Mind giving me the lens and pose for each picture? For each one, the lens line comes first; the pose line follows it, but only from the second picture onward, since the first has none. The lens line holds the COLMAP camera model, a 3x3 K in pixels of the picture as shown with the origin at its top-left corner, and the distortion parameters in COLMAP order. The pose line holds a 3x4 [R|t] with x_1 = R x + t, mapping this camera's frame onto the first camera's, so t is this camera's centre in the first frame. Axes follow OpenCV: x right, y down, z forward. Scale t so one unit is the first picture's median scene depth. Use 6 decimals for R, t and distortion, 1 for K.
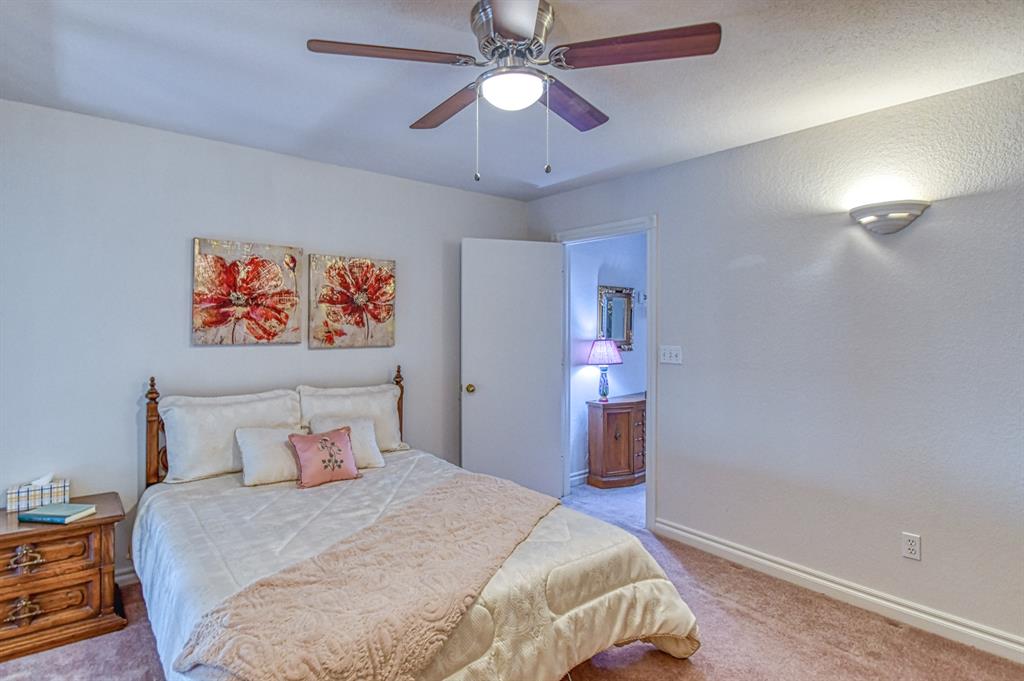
lens RADIAL K [[559.5, 0, 509.6], [0, 559.5, 315.8], [0, 0, 1]] dist [0.032721, 0.000313]
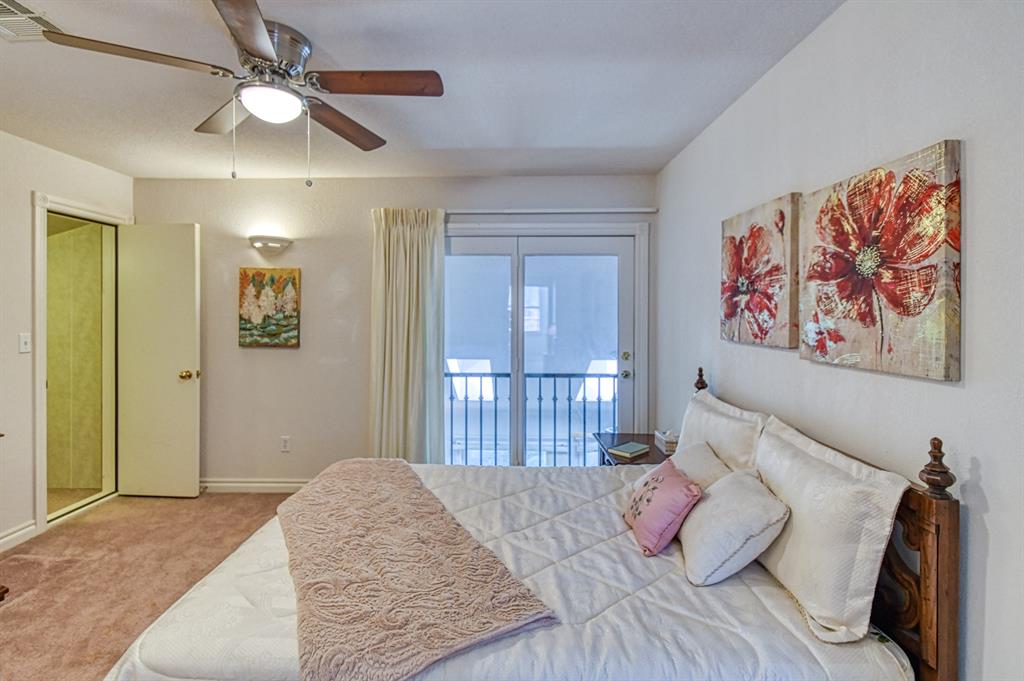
lens RADIAL K [[480.0, 0, 508.7], [0, 480.0, 319.6], [0, 0, 1]] dist [-0.000191, -0.000097]
pose [[-0.642735, 0.003127, -0.766082, 0.214738], [0.000265, 0.999993, 0.003860, 0.014112], [0.766089, 0.002278, -0.642731, 1.050361]]
